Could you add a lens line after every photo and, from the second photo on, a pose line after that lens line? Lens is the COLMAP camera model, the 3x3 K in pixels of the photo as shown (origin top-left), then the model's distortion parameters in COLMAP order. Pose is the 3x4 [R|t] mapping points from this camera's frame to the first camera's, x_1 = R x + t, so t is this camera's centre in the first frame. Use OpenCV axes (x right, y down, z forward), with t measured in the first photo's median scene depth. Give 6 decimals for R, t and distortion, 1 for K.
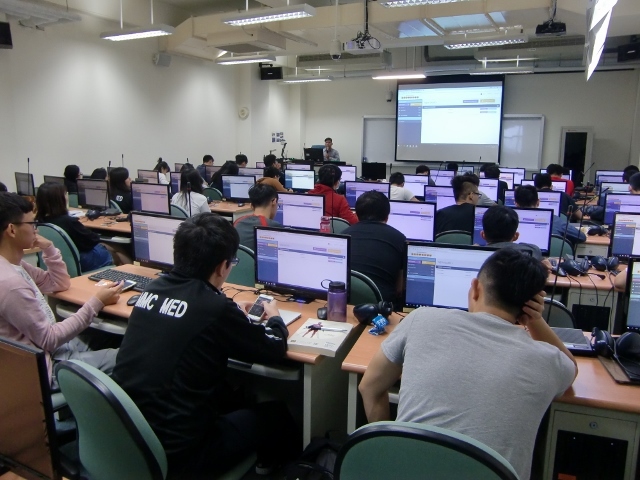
lens RADIAL K [[498.5, 0, 321.7], [0, 498.5, 240.9], [0, 0, 1]] dist [-0.107581, 0.083099]
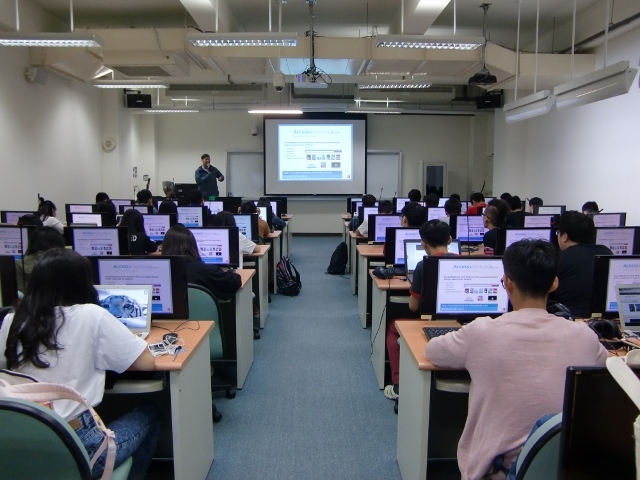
lens RADIAL K [[498.5, 0, 320.0], [0, 498.5, 243.3], [0, 0, 1]] dist [-0.107581, 0.083099]
pose [[0.881215, -0.066606, 0.468000, -0.353409], [0.096526, 0.994518, -0.040211, -0.022632], [-0.462756, 0.080609, 0.882813, 0.121903]]
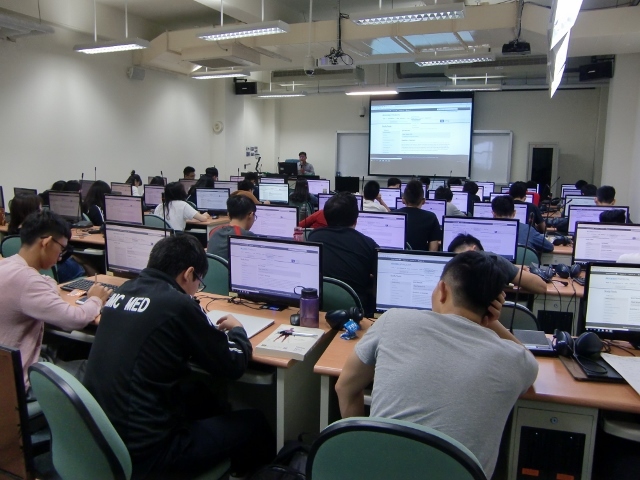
lens RADIAL K [[498.5, 0, 322.2], [0, 498.5, 240.0], [0, 0, 1]] dist [-0.107581, 0.083099]
pose [[0.998651, -0.002630, 0.051866, 0.001194], [0.004279, 0.999488, -0.031702, 0.004149], [-0.051756, 0.031881, 0.998151, -0.007331]]
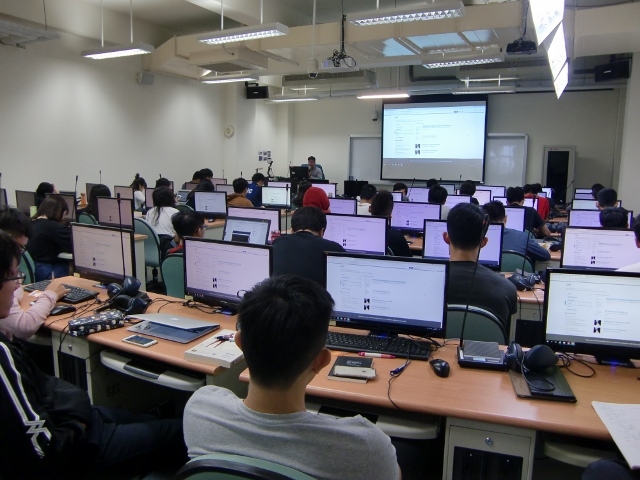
lens RADIAL K [[498.5, 0, 321.3], [0, 498.5, 239.4], [0, 0, 1]] dist [-0.107581, 0.083099]
pose [[0.999987, 0.005012, -0.000495, 0.045214], [-0.005029, 0.999050, -0.043298, 0.005232], [0.000278, 0.043300, 0.999062, 0.004416]]
